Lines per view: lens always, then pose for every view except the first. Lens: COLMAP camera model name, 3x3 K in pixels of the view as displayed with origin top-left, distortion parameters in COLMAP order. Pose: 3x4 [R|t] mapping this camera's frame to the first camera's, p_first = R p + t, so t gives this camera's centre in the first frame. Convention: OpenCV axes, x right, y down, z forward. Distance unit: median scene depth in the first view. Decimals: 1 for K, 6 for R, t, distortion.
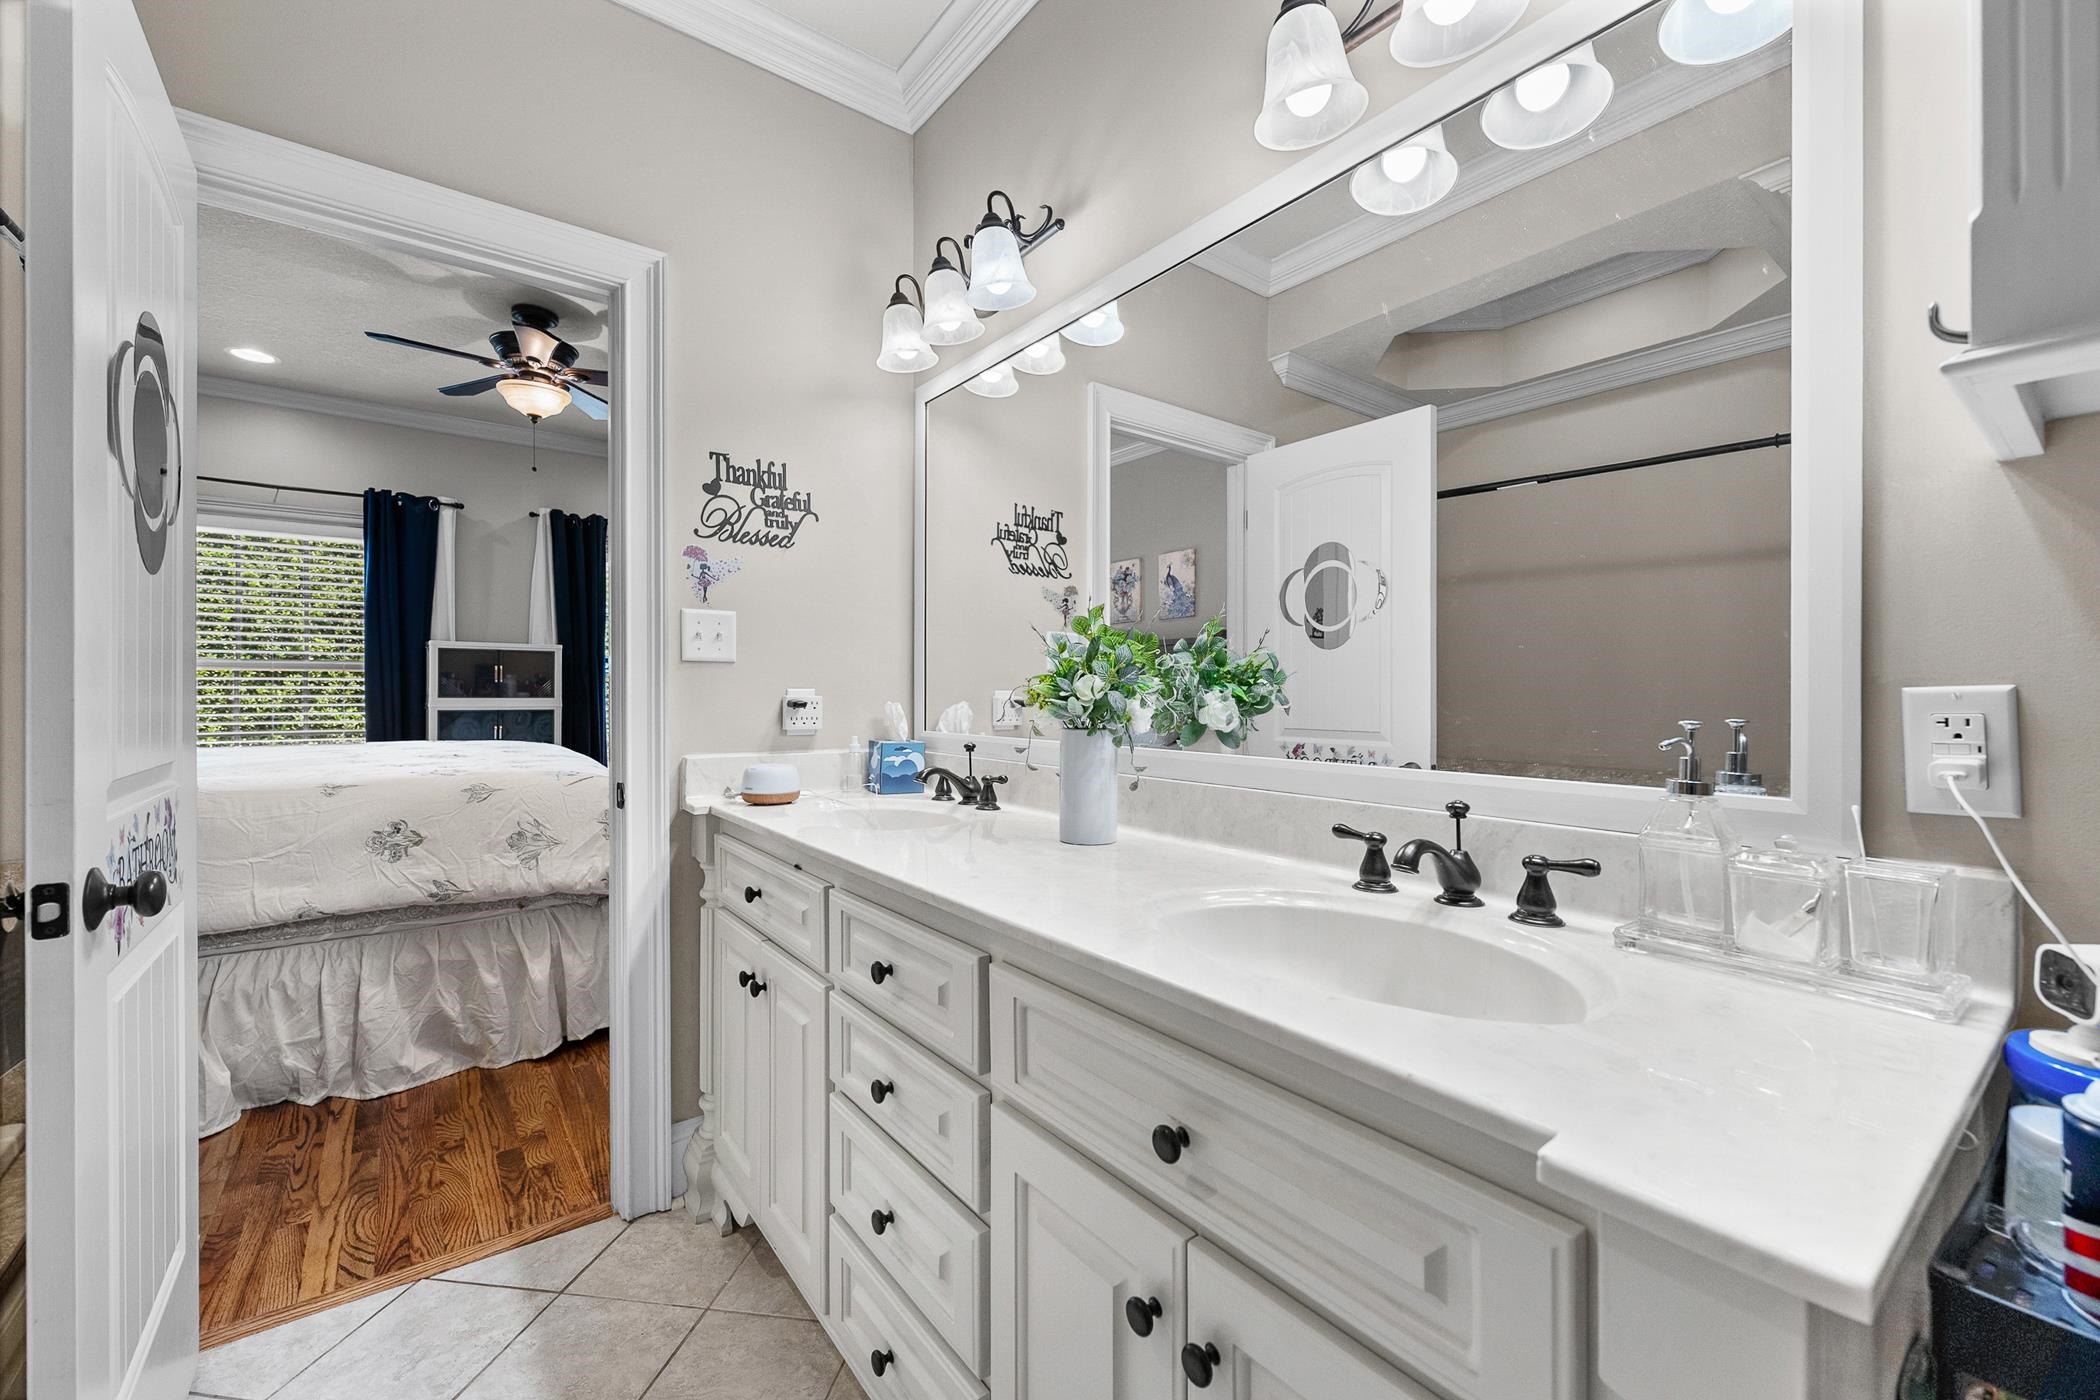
lens RADIAL K [[851.8, 0, 1065.5], [0, 851.8, 686.8], [0, 0, 1]] dist [-0.003143, -0.000206]
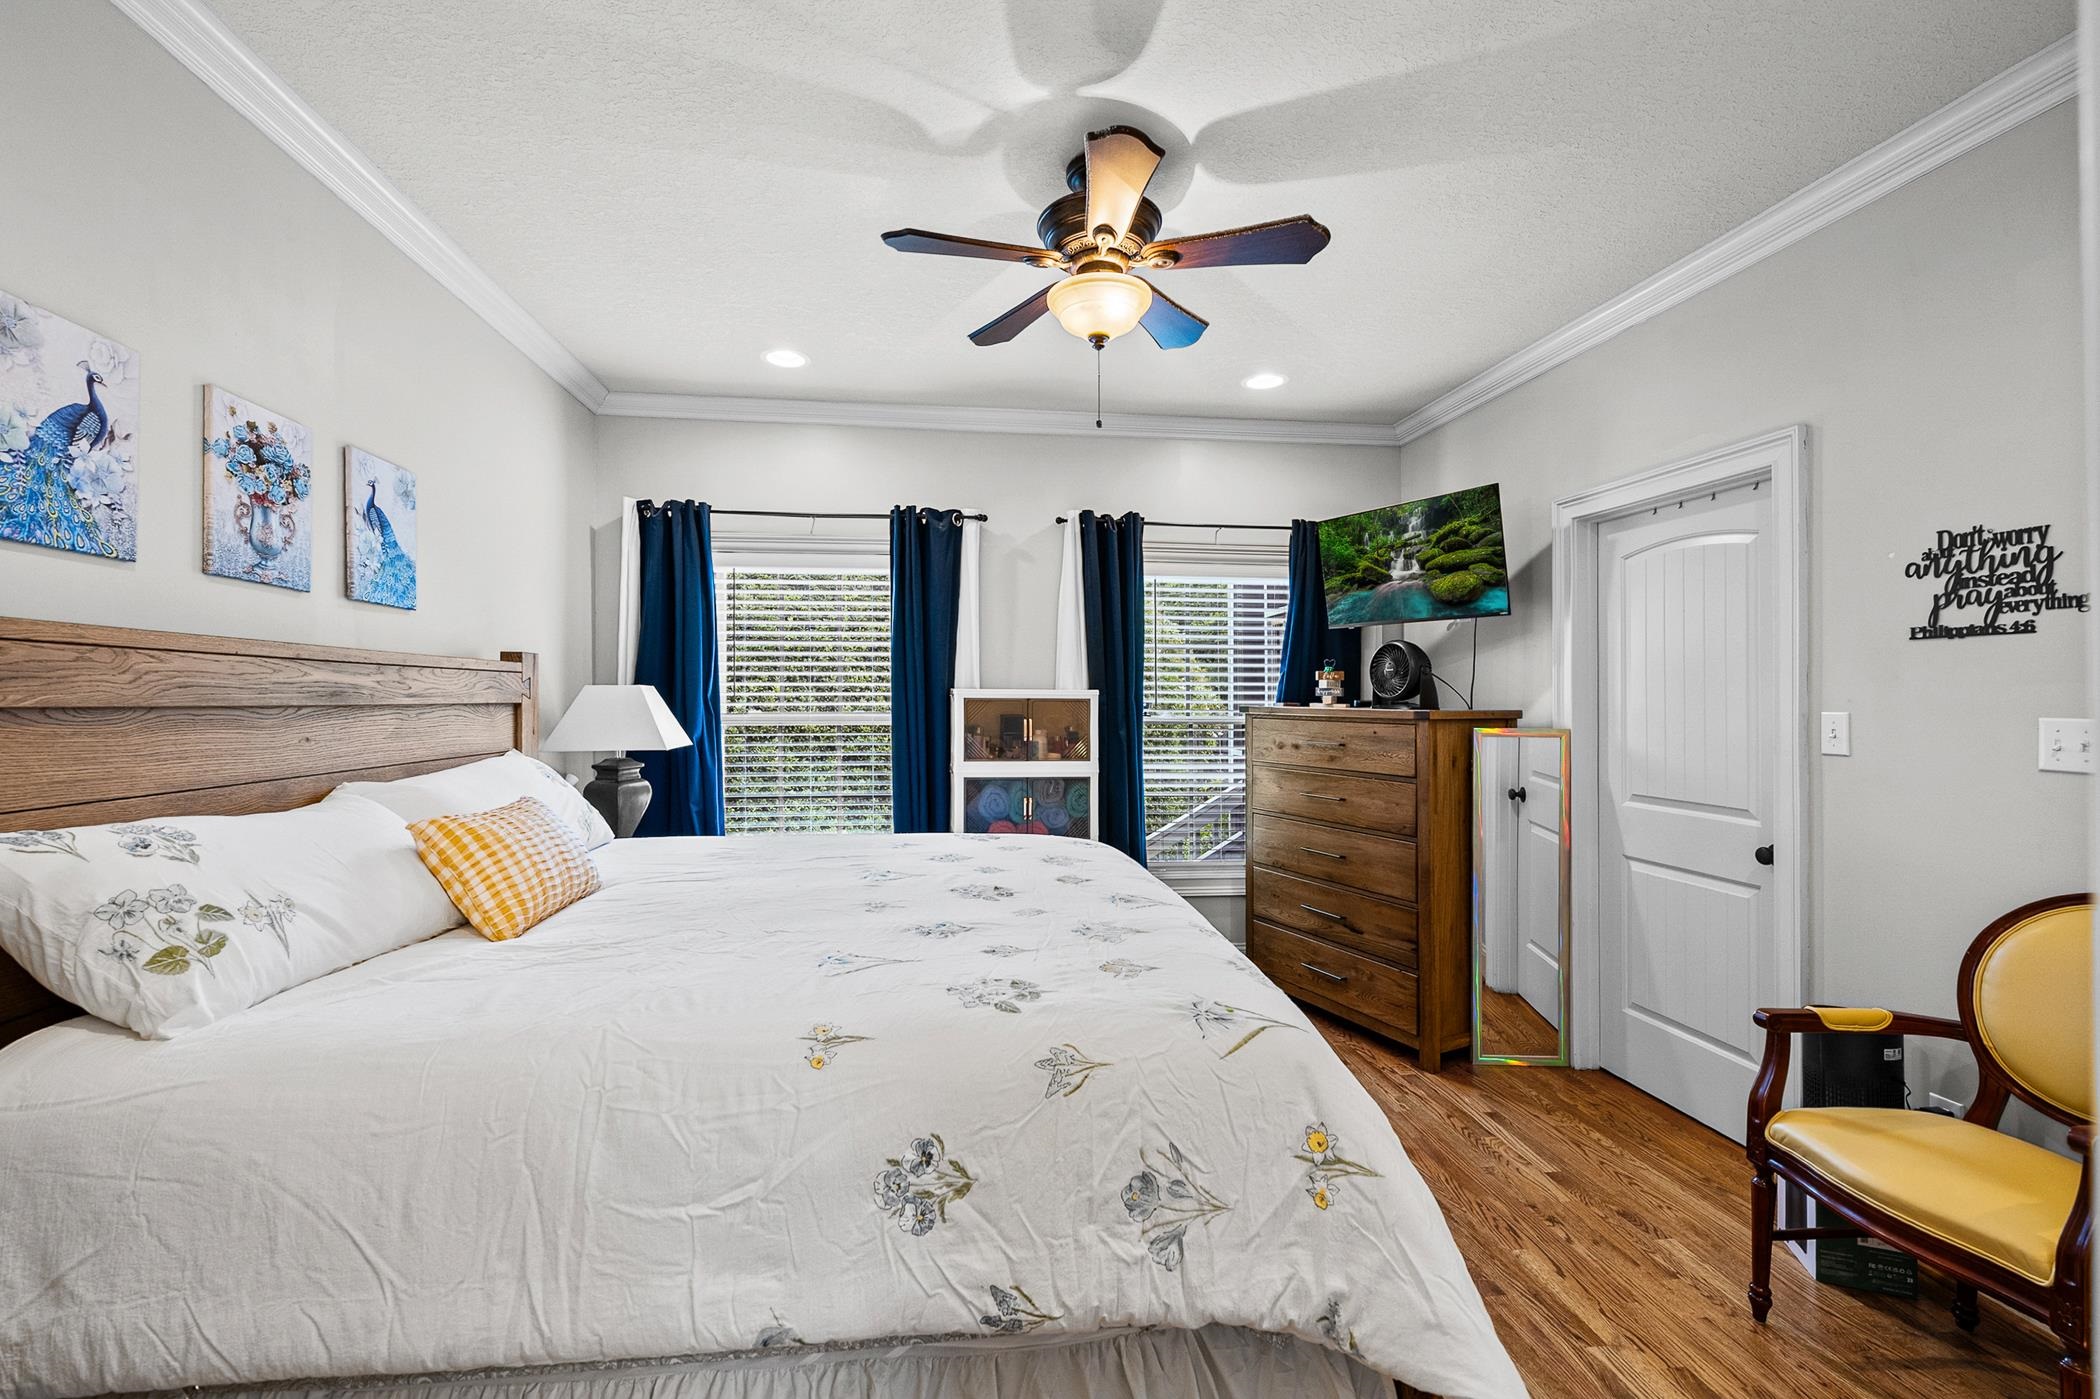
lens RADIAL K [[851.8, 0, 1011.6], [0, 851.8, 704.2], [0, 0, 1]] dist [-0.003143, -0.000206]
pose [[0.846812, 0.003468, -0.531882, -0.349188], [0.003054, 0.999931, 0.011382, -0.060571], [0.531884, -0.011263, 0.846742, 0.442108]]
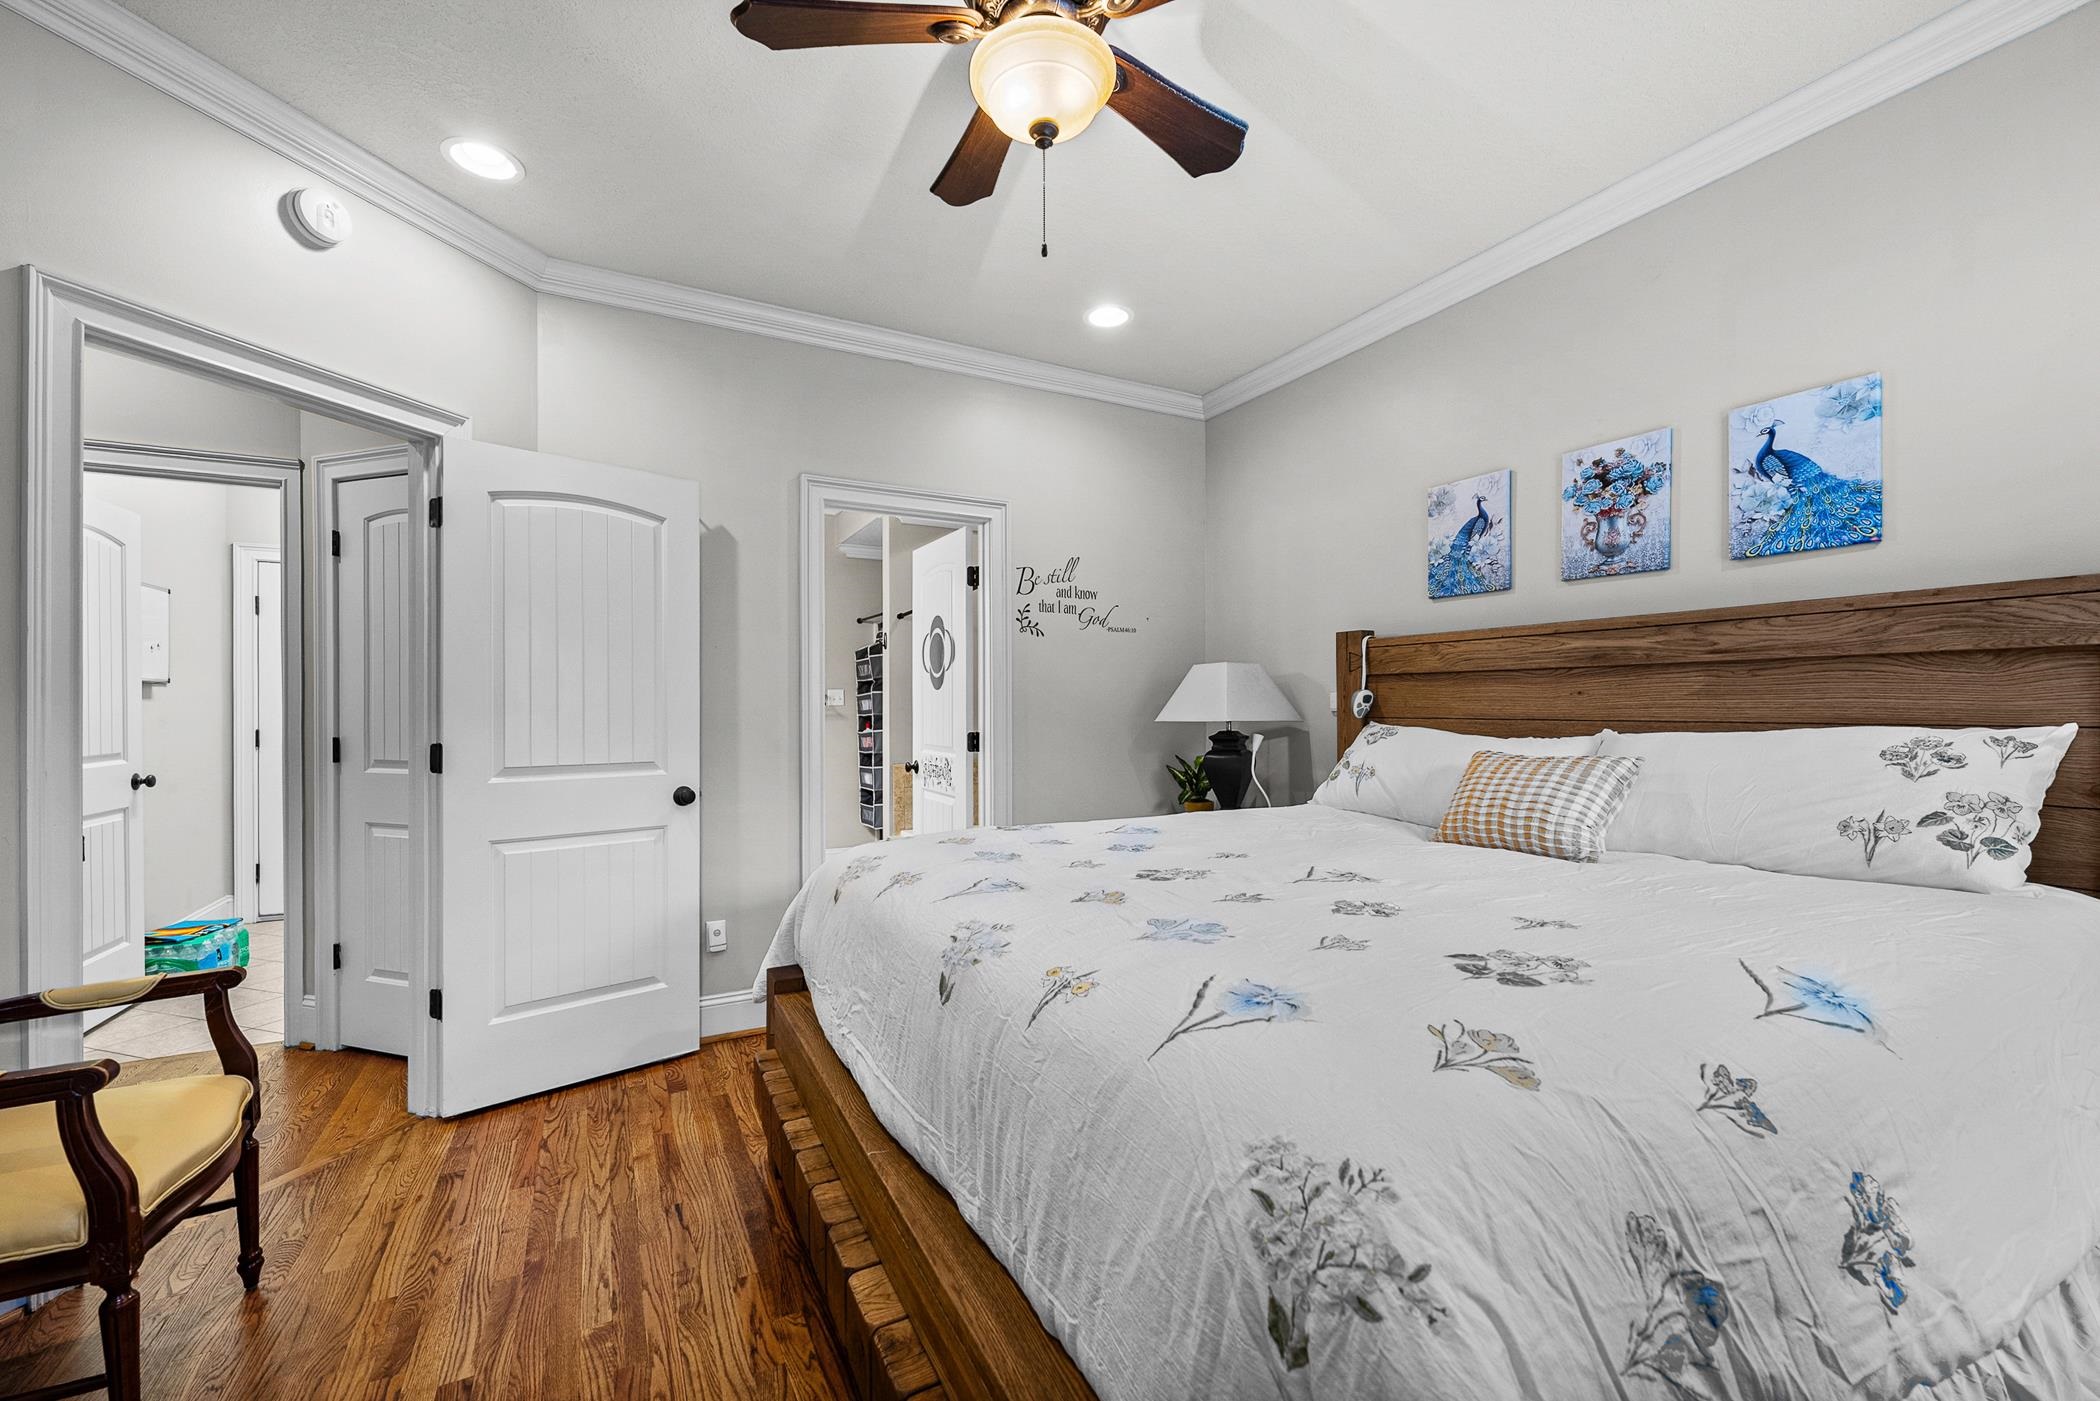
lens RADIAL K [[851.8, 0, 1048.9], [0, 851.8, 701.4], [0, 0, 1]] dist [-0.003143, -0.000206]
pose [[-0.986034, -0.000649, 0.166546, -0.679797], [-0.003067, 0.999894, -0.014266, -0.017015], [-0.166519, -0.014578, -0.985931, 1.386644]]
